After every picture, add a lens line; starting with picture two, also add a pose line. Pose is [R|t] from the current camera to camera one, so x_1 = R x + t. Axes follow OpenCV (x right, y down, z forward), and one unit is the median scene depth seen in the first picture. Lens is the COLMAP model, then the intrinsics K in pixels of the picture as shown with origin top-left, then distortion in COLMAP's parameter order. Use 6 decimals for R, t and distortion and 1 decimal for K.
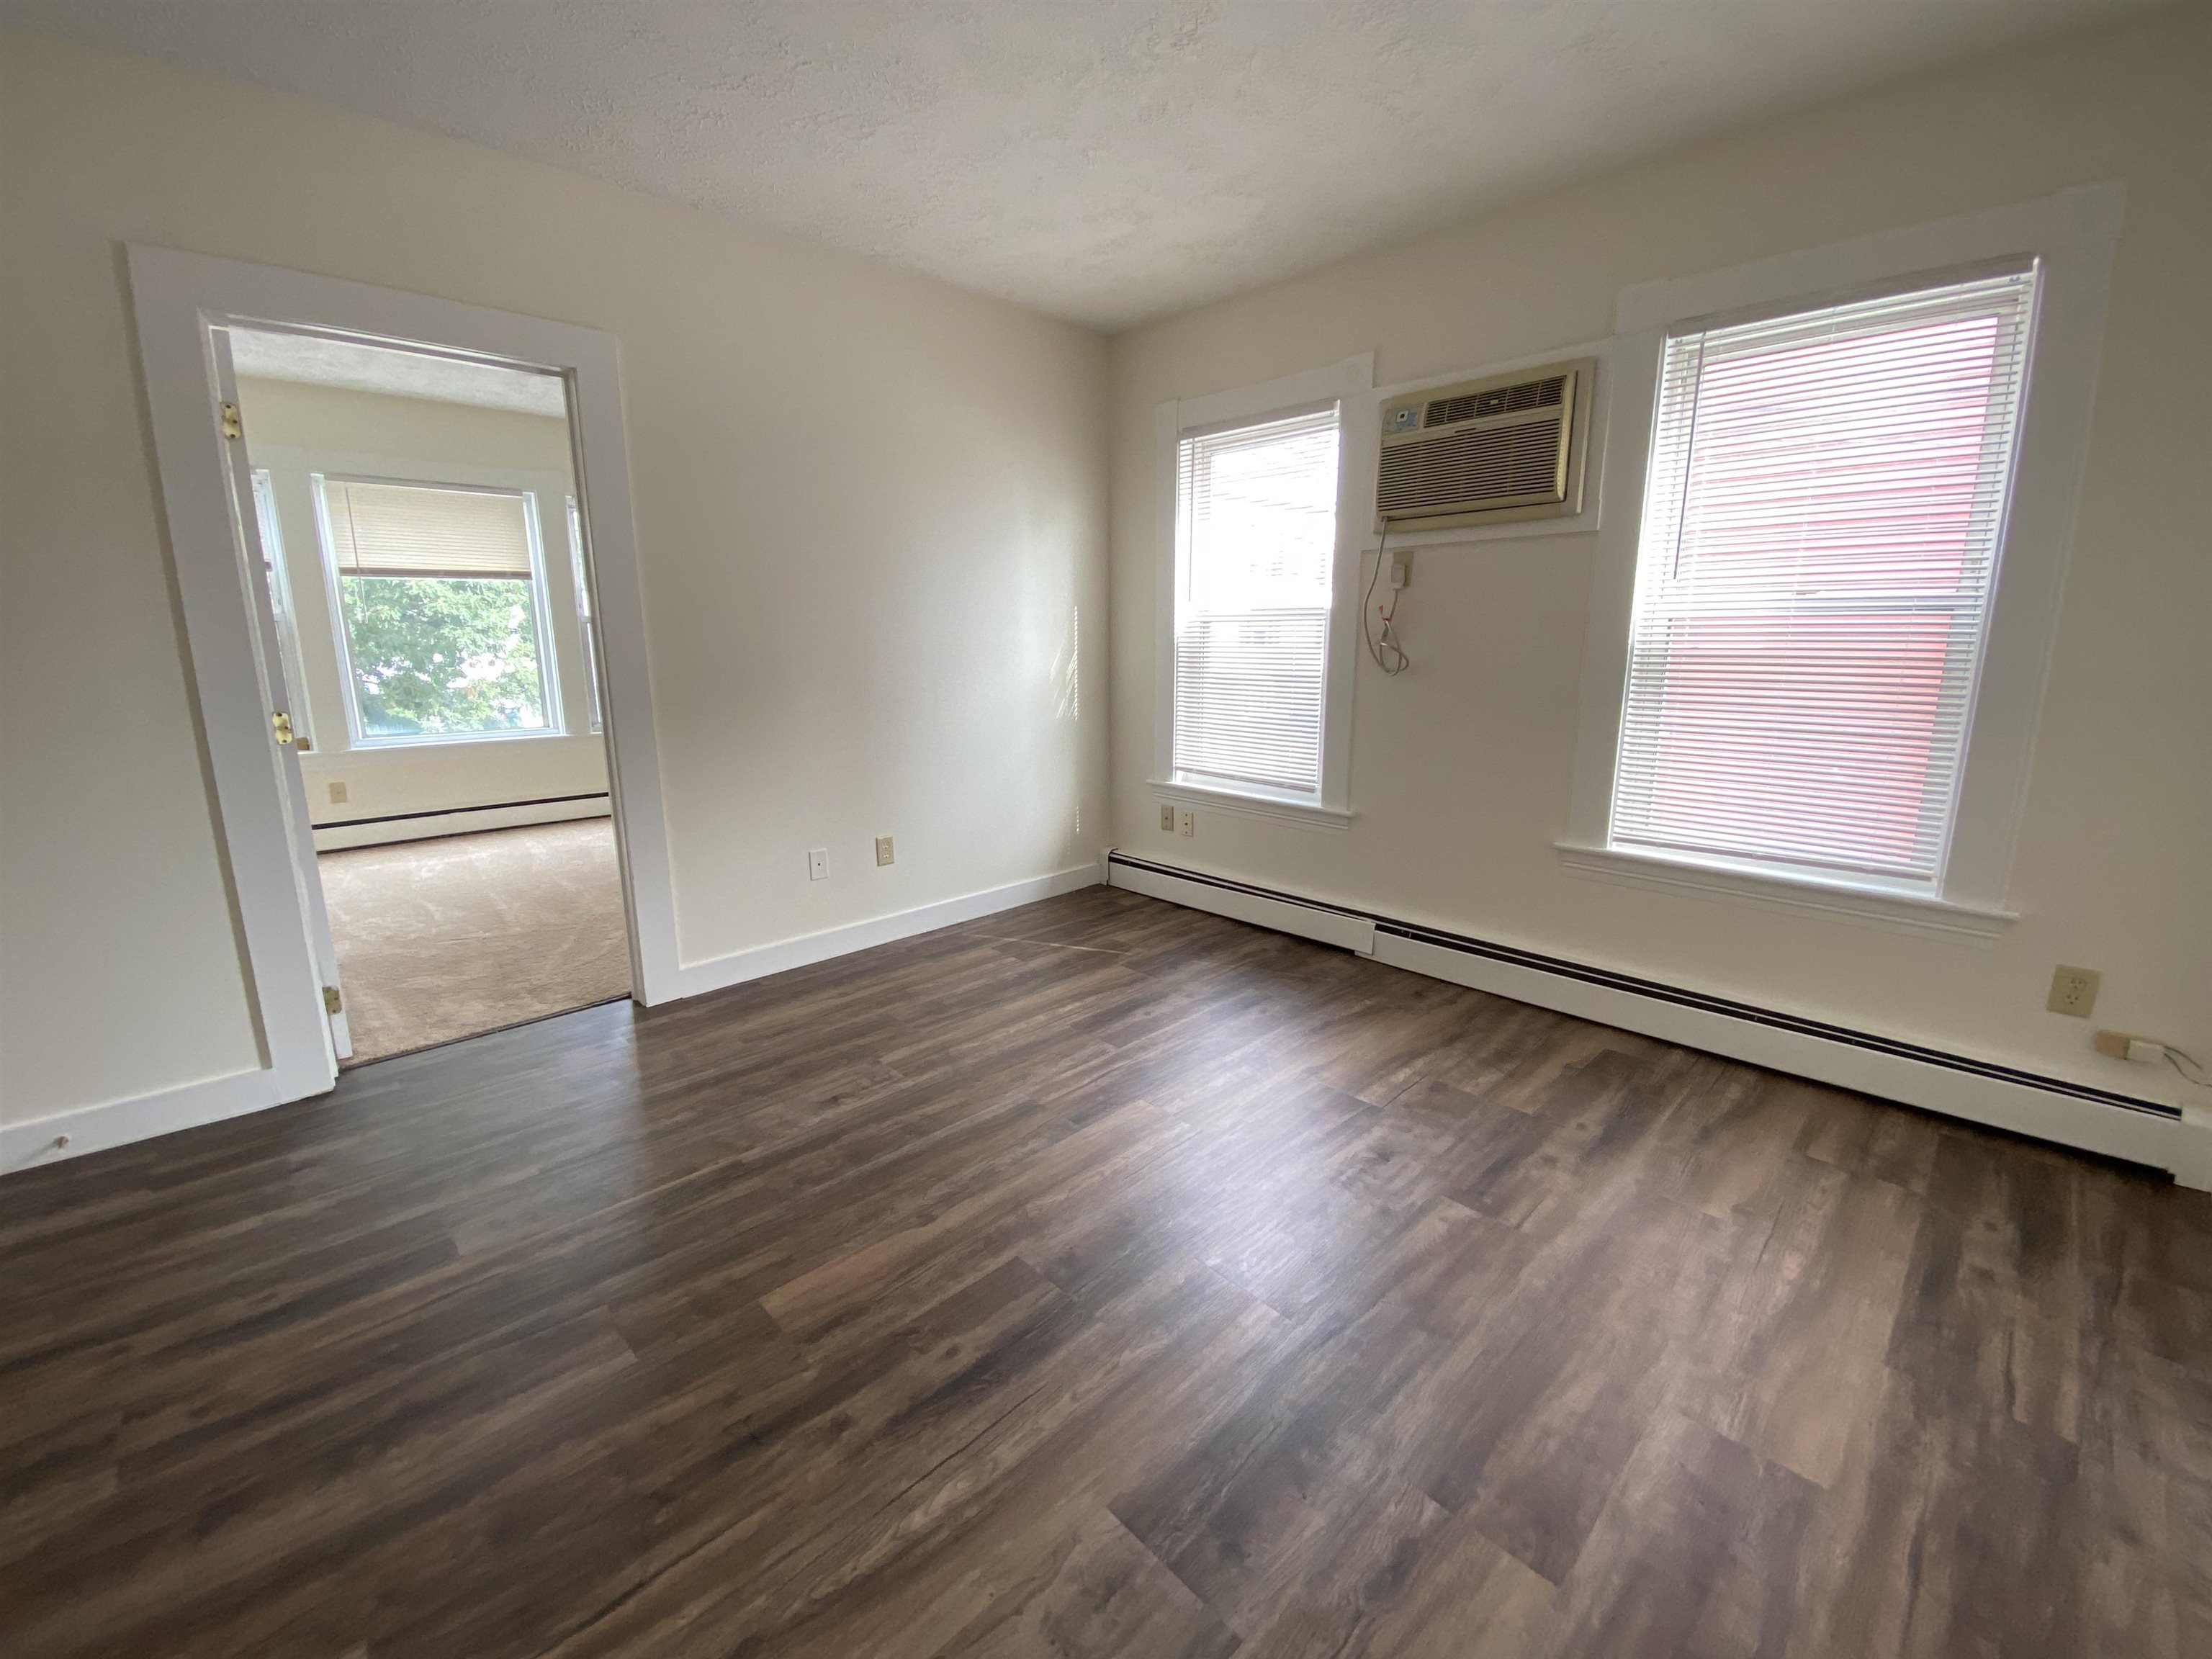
lens RADIAL K [[889.6, 0, 1097.5], [0, 889.6, 823.2], [0, 0, 1]] dist [0.026149, -0.023214]
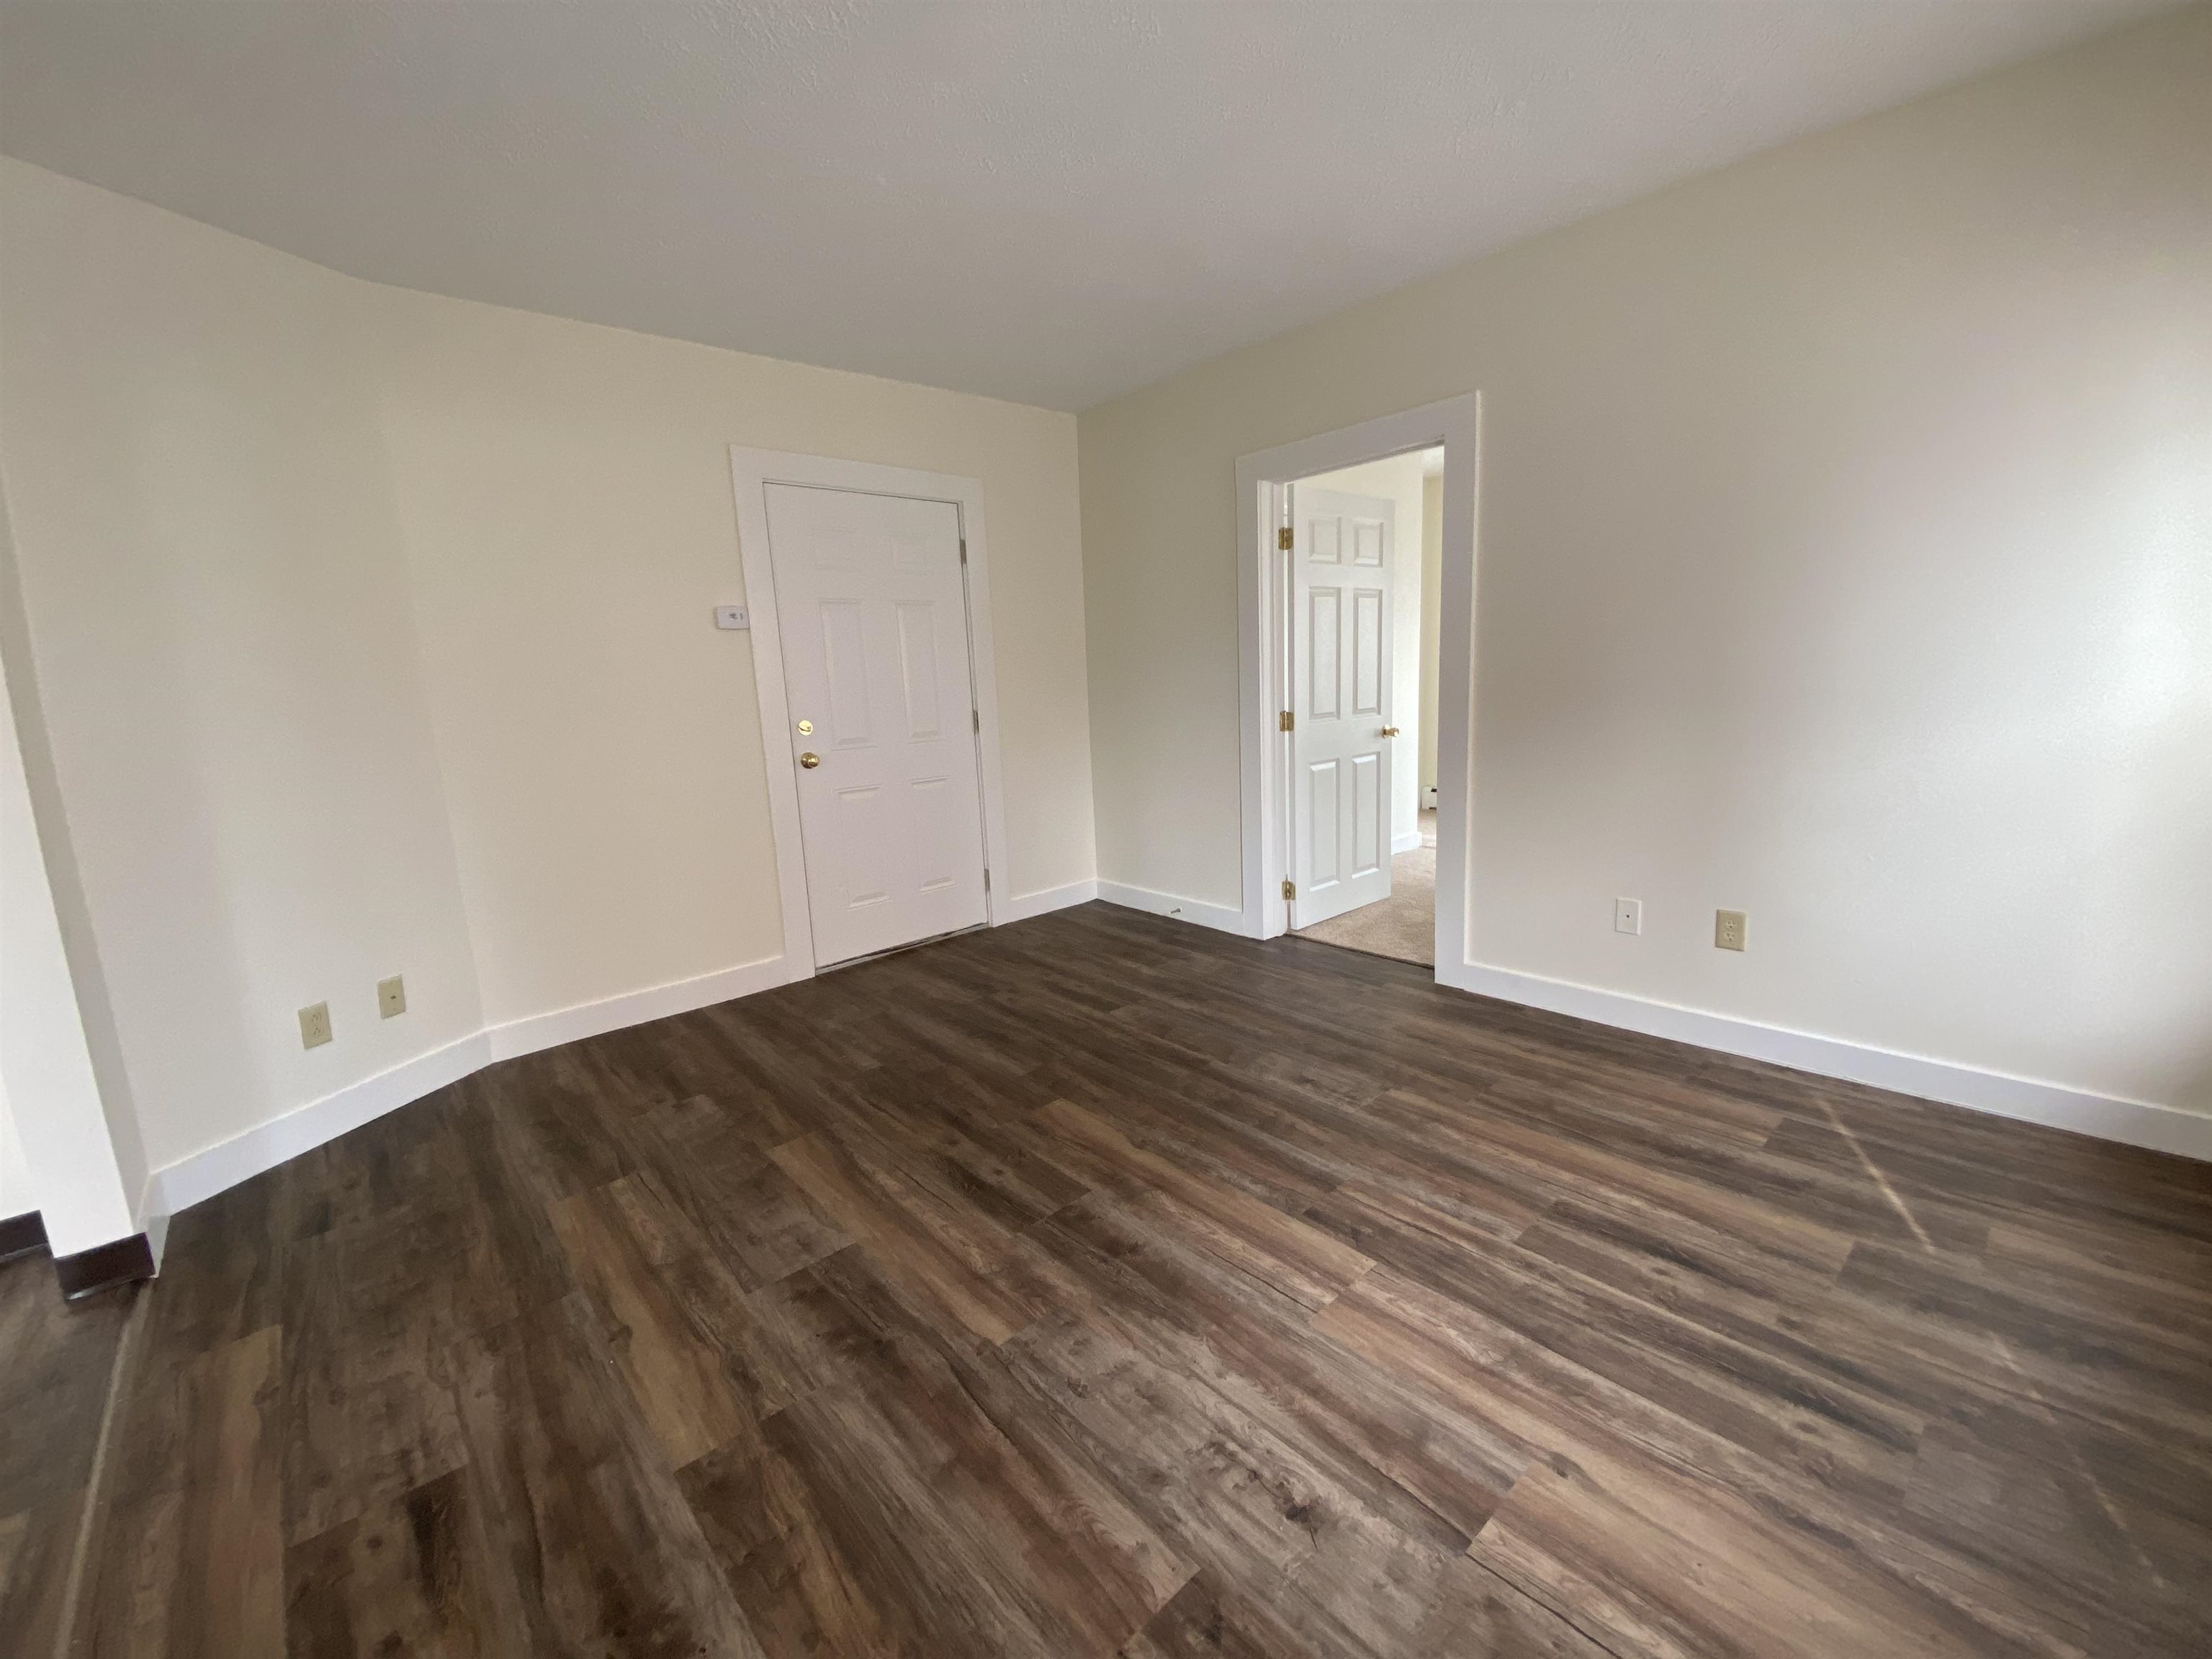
lens RADIAL K [[897.5, 0, 1097.1], [0, 897.5, 815.9], [0, 0, 1]] dist [0.025162, -0.022353]
pose [[-0.041554, 0.169125, -0.984718, 0.825136], [-0.156149, 0.972360, 0.173592, -0.178891], [0.986859, 0.160976, -0.013996, 0.760065]]
